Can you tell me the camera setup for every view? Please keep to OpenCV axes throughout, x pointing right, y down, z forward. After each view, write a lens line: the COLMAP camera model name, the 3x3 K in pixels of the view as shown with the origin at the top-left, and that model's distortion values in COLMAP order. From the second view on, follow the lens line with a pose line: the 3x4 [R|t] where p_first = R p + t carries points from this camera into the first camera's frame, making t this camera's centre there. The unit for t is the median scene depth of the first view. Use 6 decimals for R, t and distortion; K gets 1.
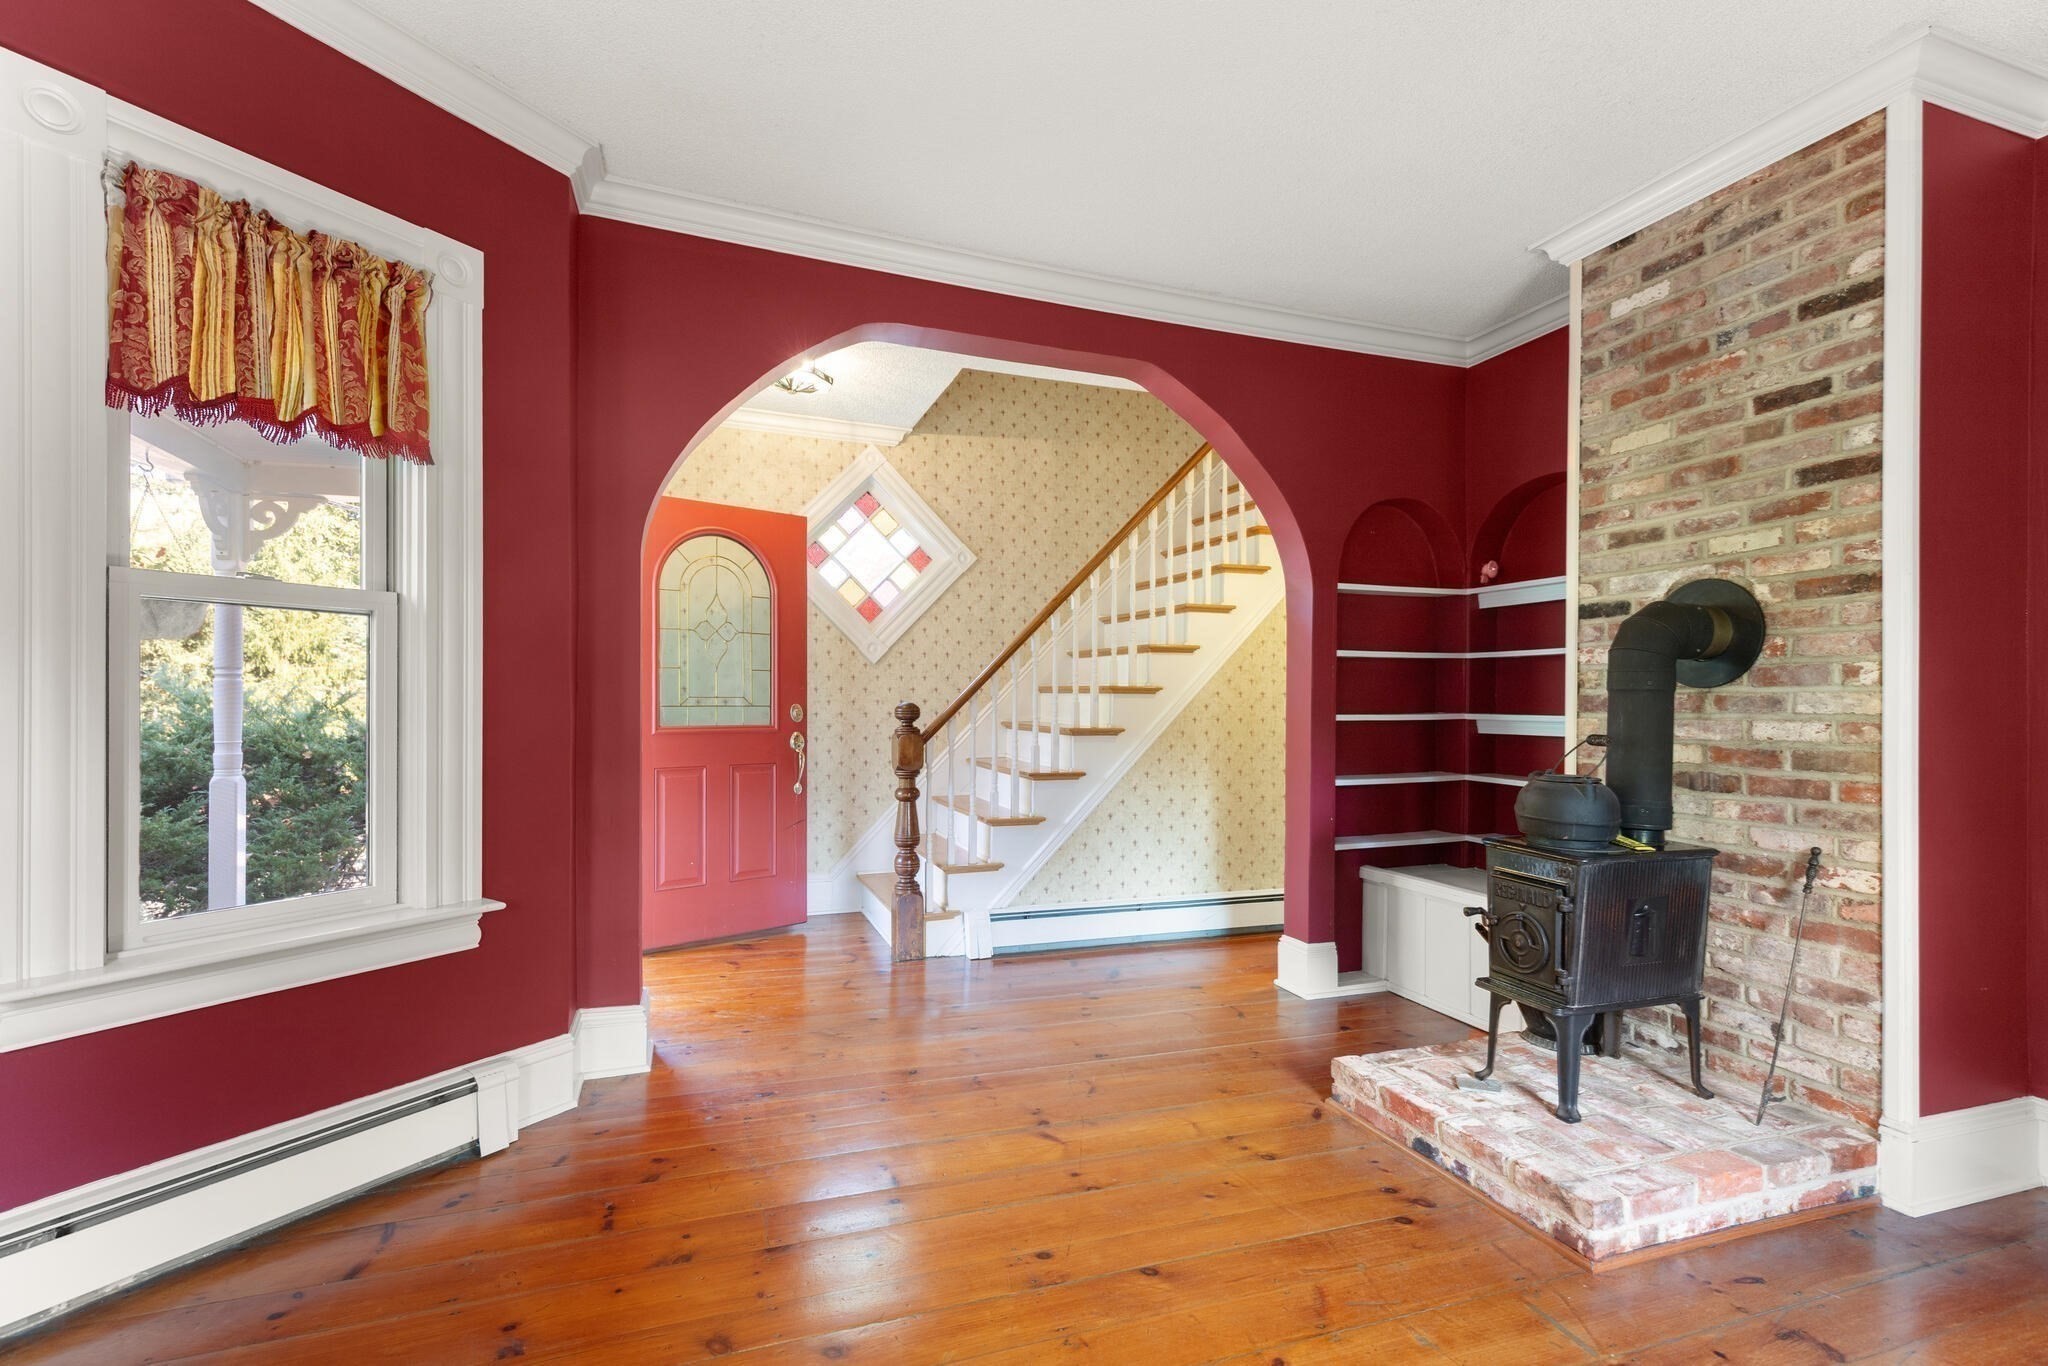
lens RADIAL K [[936.0, 0, 1020.7], [0, 936.0, 699.2], [0, 0, 1]] dist [0.009199, -0.002588]
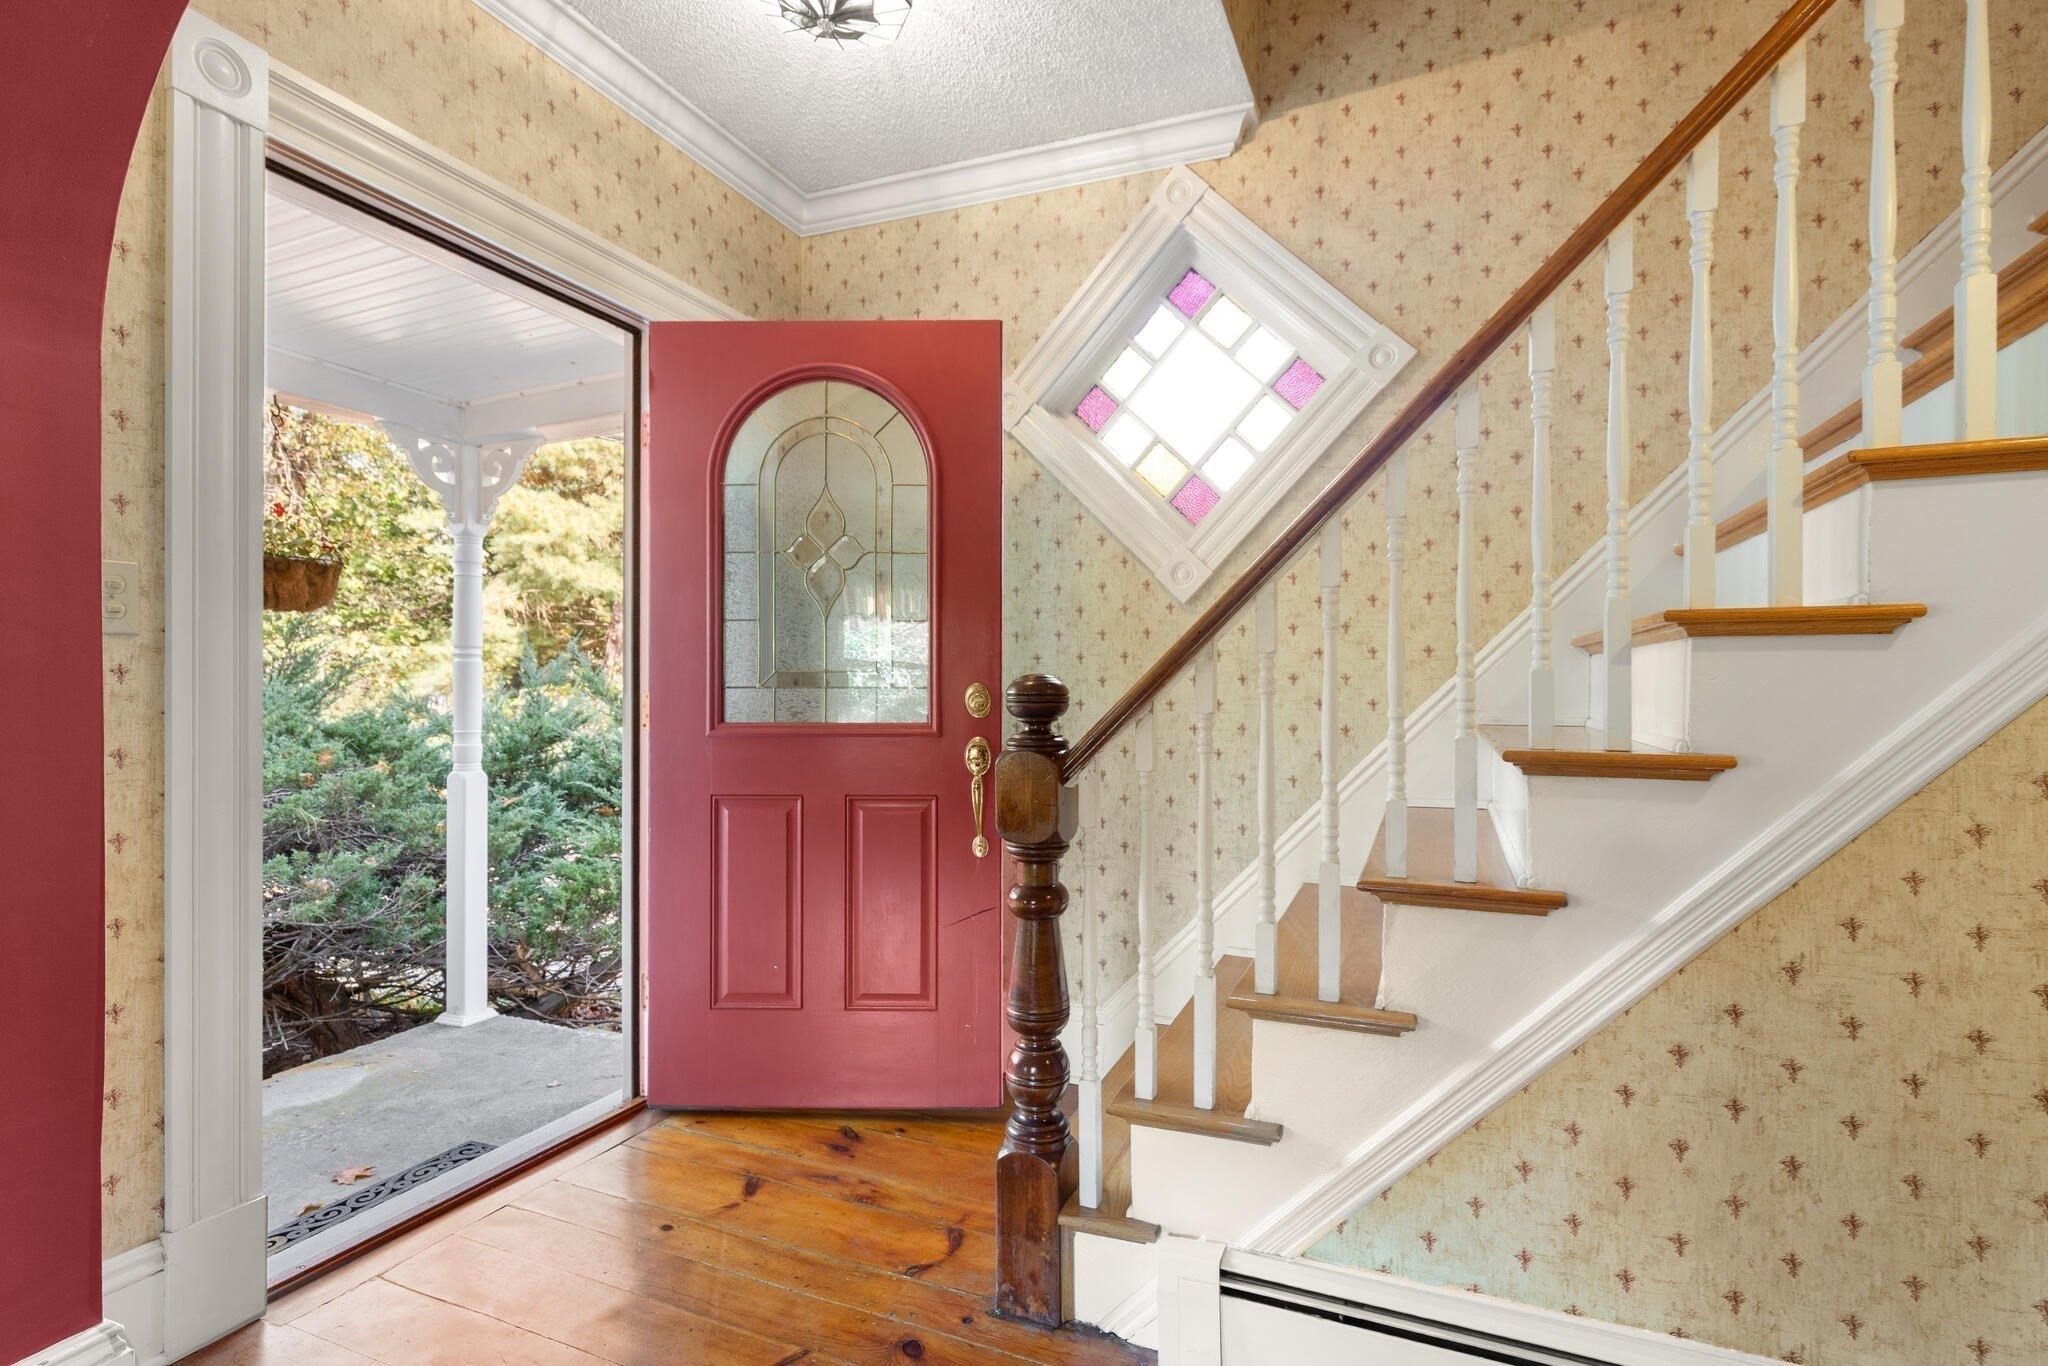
lens RADIAL K [[984.4, 0, 1029.0], [0, 984.4, 696.9], [0, 0, 1]] dist [0.000240, -0.000031]
pose [[0.744047, -0.000746, -0.668127, 0.132471], [0.002577, 0.999995, 0.001753, 0.010444], [0.668122, -0.003026, 0.744045, 0.558855]]
